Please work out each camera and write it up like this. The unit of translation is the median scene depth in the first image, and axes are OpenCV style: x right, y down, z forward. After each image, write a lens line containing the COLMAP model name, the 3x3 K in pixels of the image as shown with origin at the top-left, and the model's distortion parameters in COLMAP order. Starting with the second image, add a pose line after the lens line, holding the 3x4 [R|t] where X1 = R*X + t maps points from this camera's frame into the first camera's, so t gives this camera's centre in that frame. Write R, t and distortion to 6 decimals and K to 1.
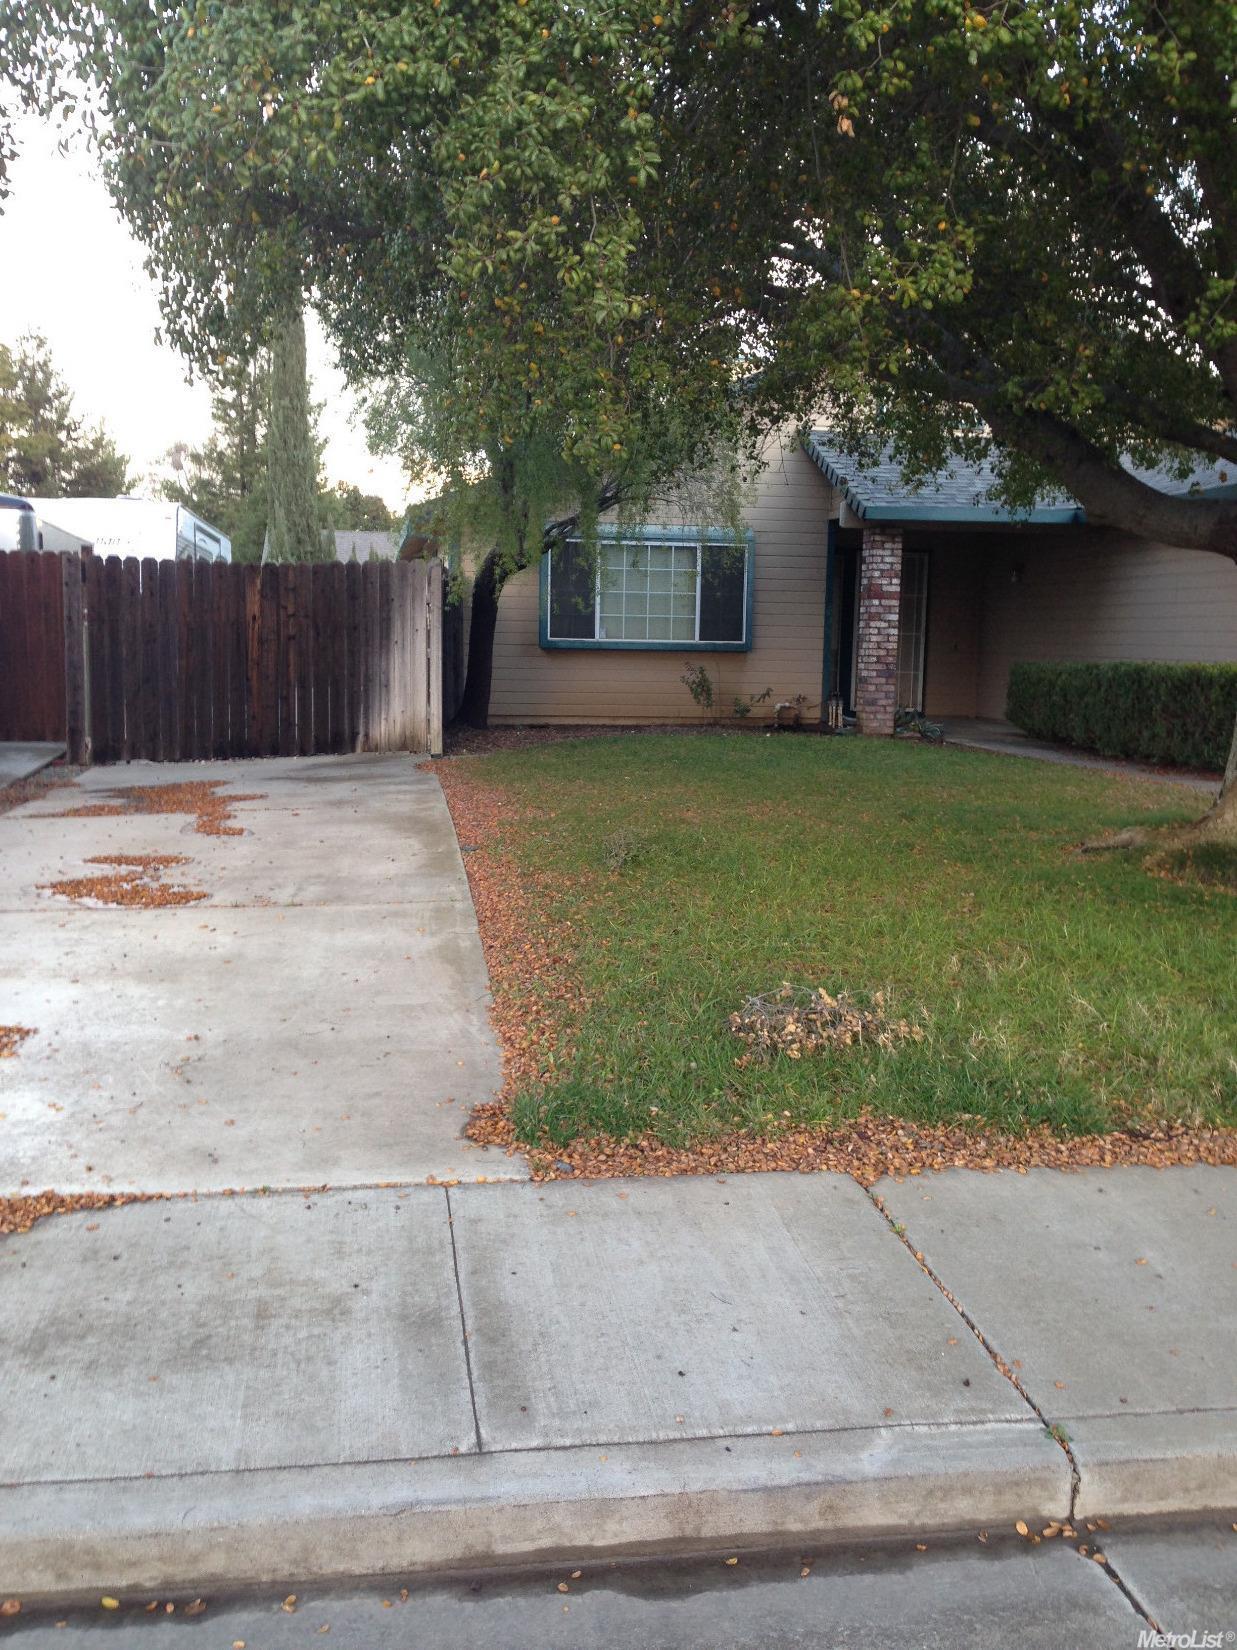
lens RADIAL K [[1501.8, 0, 614.1], [0, 1501.8, 816.2], [0, 0, 1]] dist [0.057896, -0.000759]
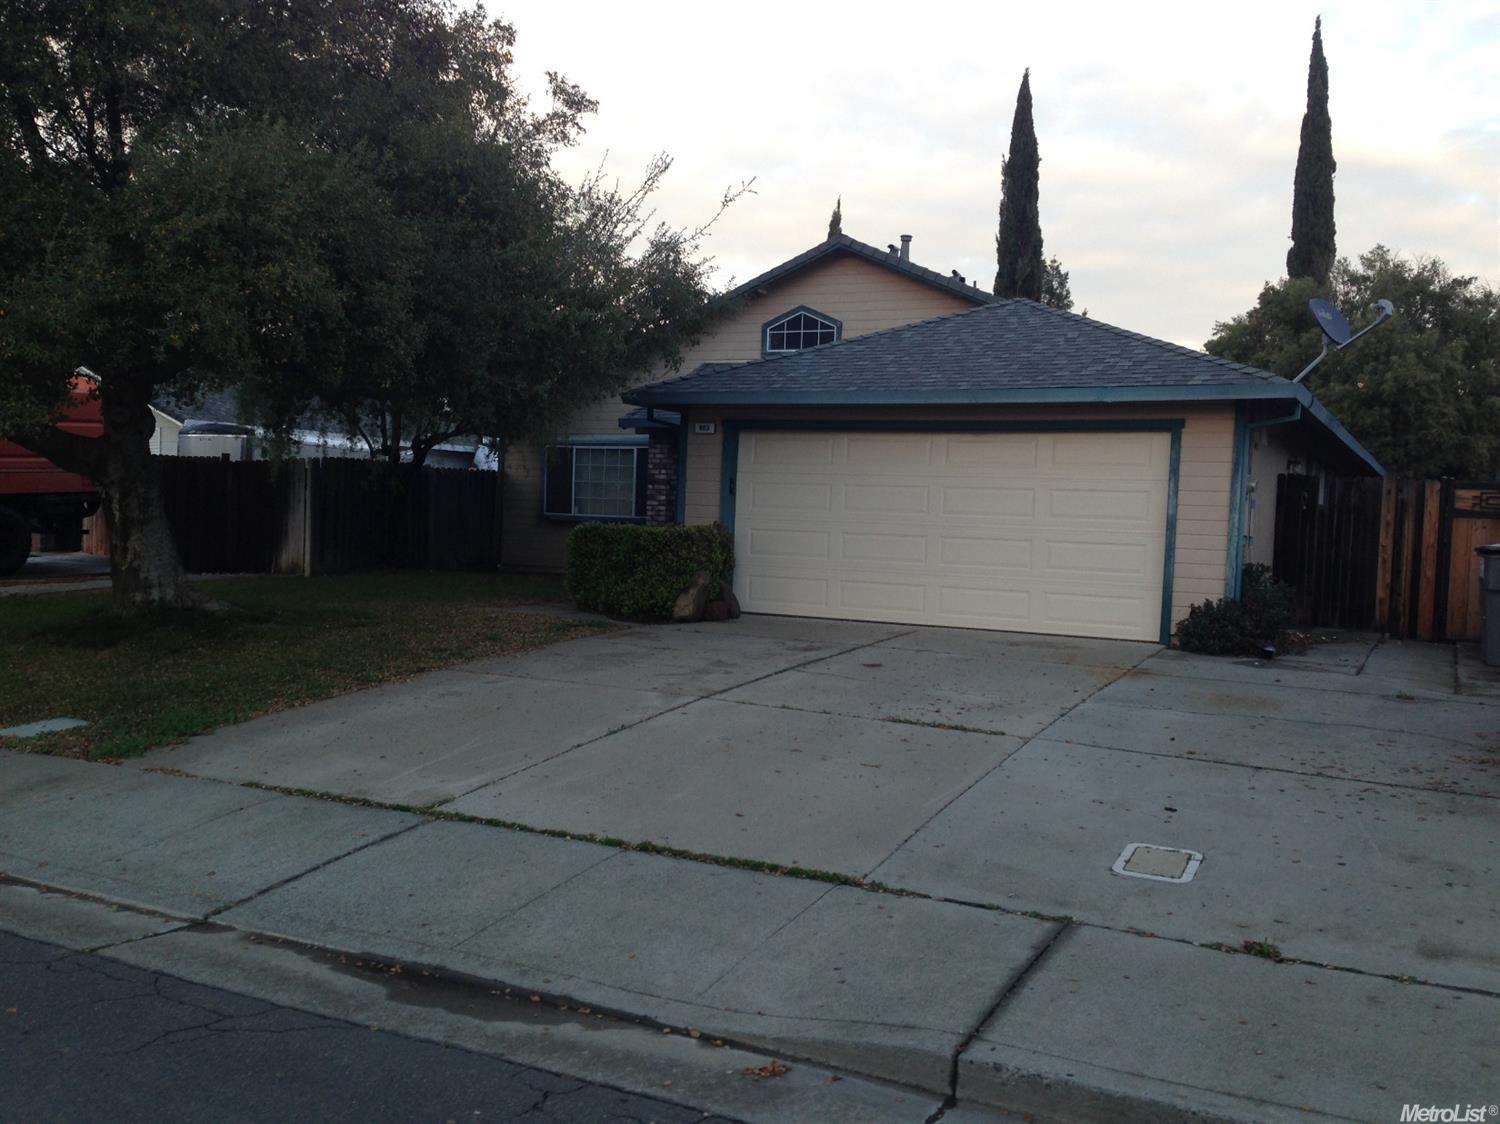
lens RADIAL K [[1365.3, 0, 750.0], [0, 1365.3, 562.0], [0, 0, 1]] dist [0.057896, -0.000759]
pose [[0.812021, 0.031232, -0.582792, 0.980601], [-0.091414, 0.993048, -0.074152, 0.008847], [0.576424, 0.113488, 0.809231, 0.061675]]
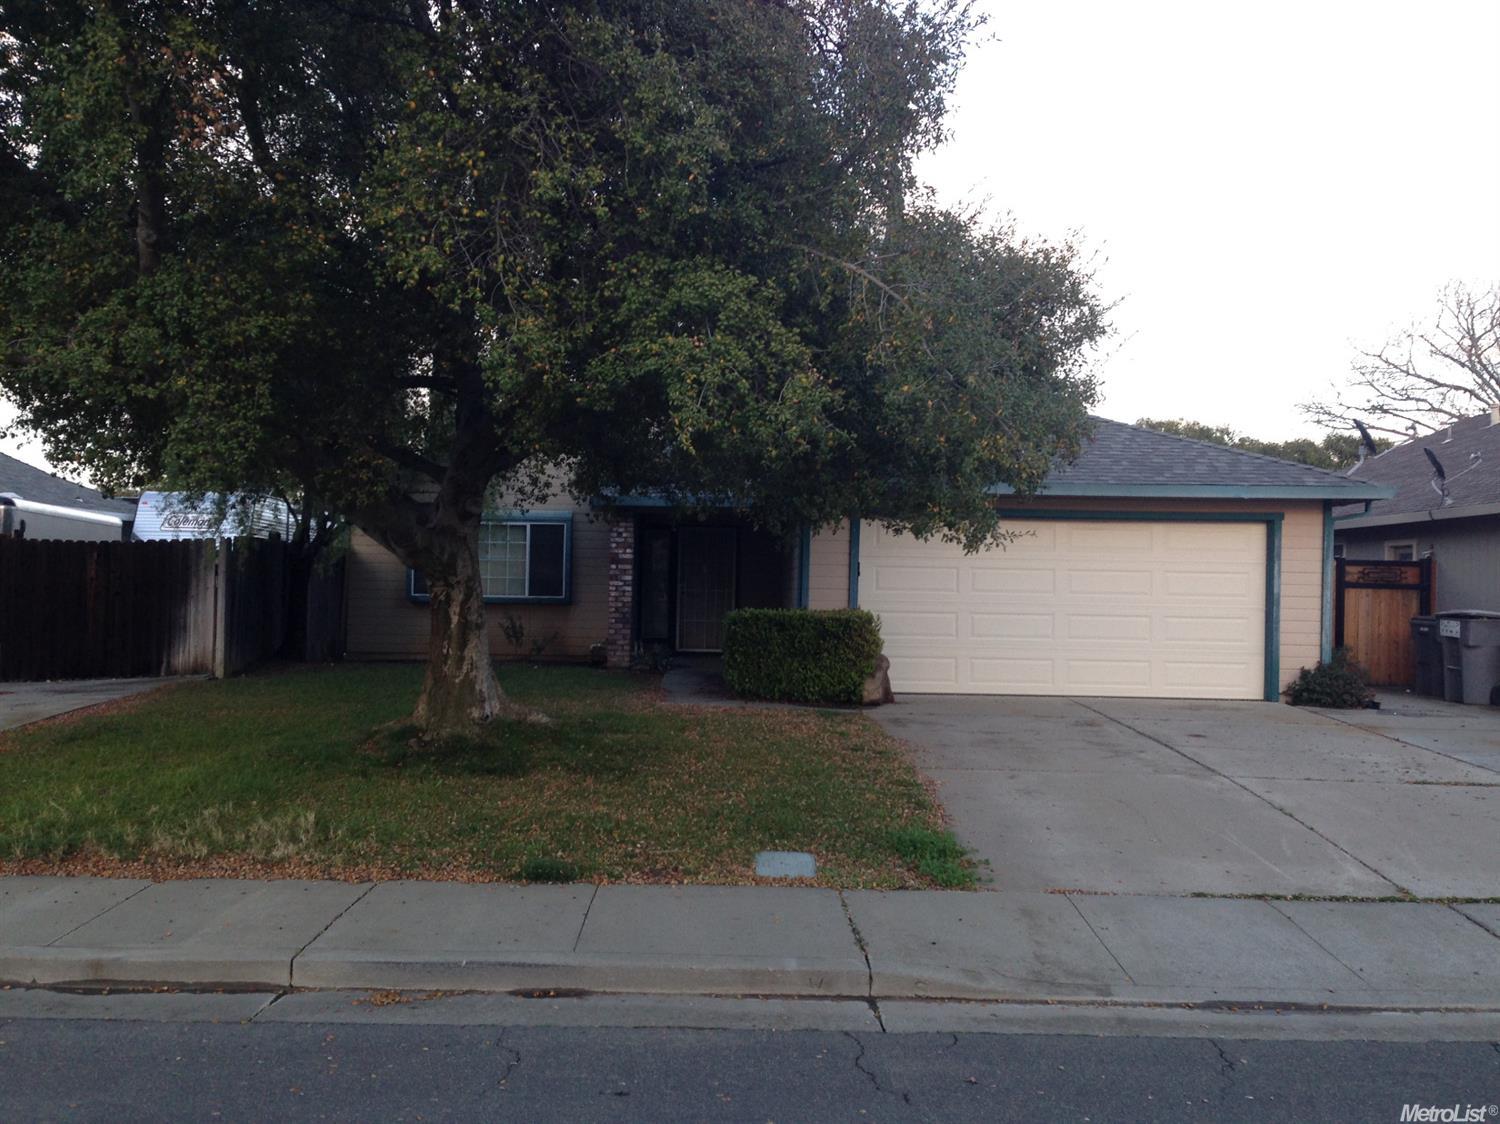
lens RADIAL K [[1369.4, 0, 745.7], [0, 1369.4, 533.0], [0, 0, 1]] dist [0.077945, -0.107475]
pose [[0.989040, -0.006874, -0.147487, 0.471356], [-0.017471, 0.986449, -0.163137, 0.022904], [0.146610, 0.163925, 0.975517, -0.160278]]
